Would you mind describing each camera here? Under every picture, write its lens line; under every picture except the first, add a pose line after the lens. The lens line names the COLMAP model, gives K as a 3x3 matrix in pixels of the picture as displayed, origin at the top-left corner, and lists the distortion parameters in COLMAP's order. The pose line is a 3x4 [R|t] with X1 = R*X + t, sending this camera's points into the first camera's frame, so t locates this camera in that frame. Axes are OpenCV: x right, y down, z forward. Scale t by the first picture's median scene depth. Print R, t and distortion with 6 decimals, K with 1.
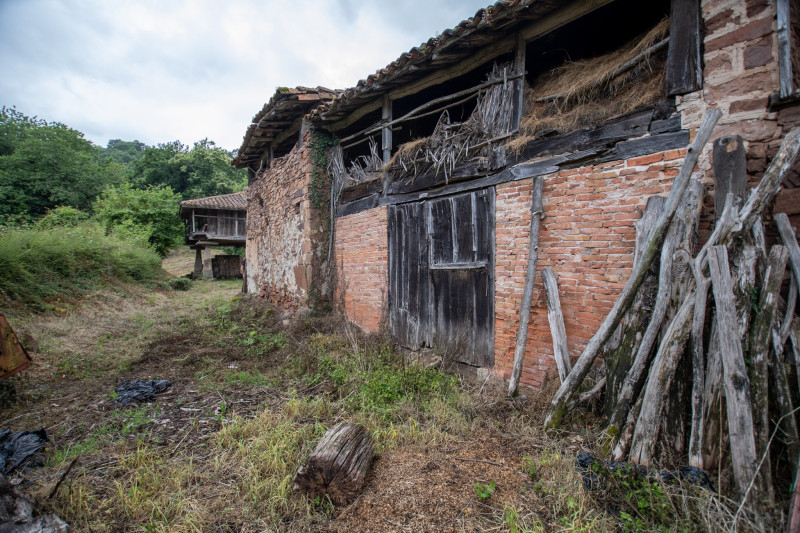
lens RADIAL K [[351.2, 0, 394.1], [0, 351.2, 271.8], [0, 0, 1]] dist [0.002296, -0.016175]
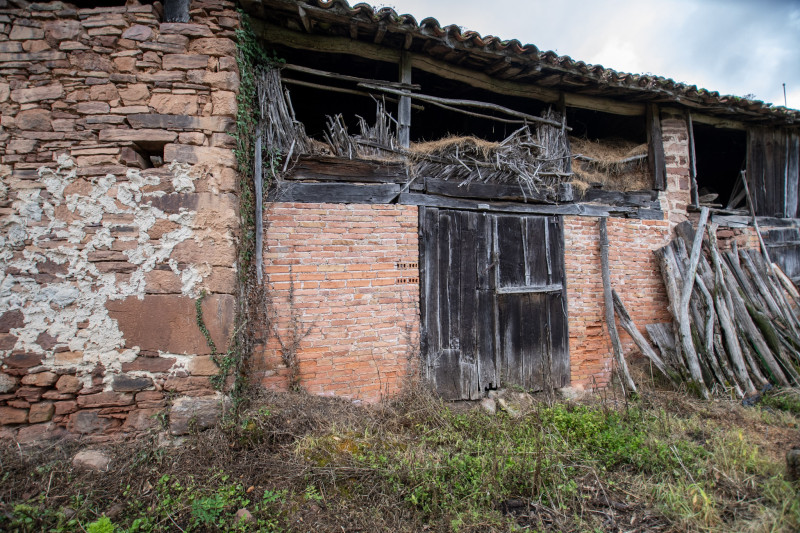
lens RADIAL K [[351.2, 0, 394.1], [0, 351.2, 271.8], [0, 0, 1]] dist [0.002296, -0.016175]
pose [[0.410058, 0.039959, 0.911184, -0.819400], [0.034170, 0.997665, -0.059129, -0.020015], [-0.911419, 0.055382, 0.407735, 0.924959]]
